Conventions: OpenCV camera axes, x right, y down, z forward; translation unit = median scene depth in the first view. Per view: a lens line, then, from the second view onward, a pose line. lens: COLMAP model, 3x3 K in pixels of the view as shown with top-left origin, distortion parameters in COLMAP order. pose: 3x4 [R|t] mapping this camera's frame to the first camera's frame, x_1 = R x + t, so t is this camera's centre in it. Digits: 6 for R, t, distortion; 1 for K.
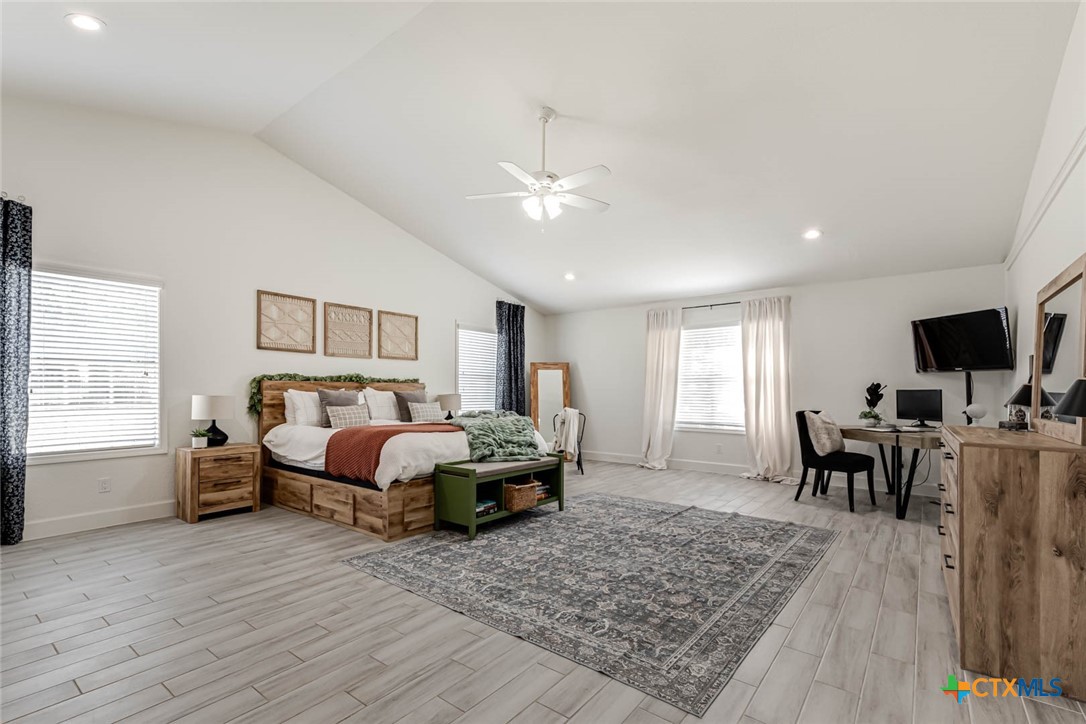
lens RADIAL K [[492.6, 0, 526.4], [0, 492.6, 392.0], [0, 0, 1]] dist [0.032999, -0.001236]
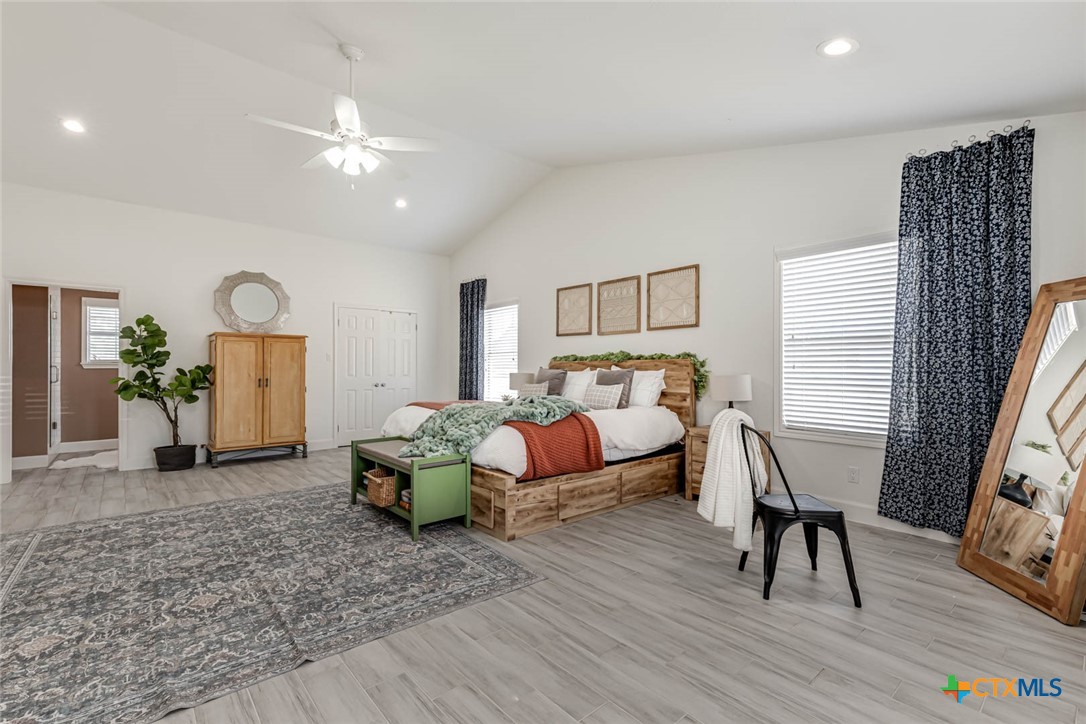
lens RADIAL K [[492.6, 0, 557.9], [0, 492.6, 367.2], [0, 0, 1]] dist [0.032999, -0.001236]
pose [[-0.176050, -0.005410, -0.984366, 0.770153], [-0.003271, 0.999983, -0.004911, -0.003589], [0.984376, 0.002355, -0.176065, 1.397571]]
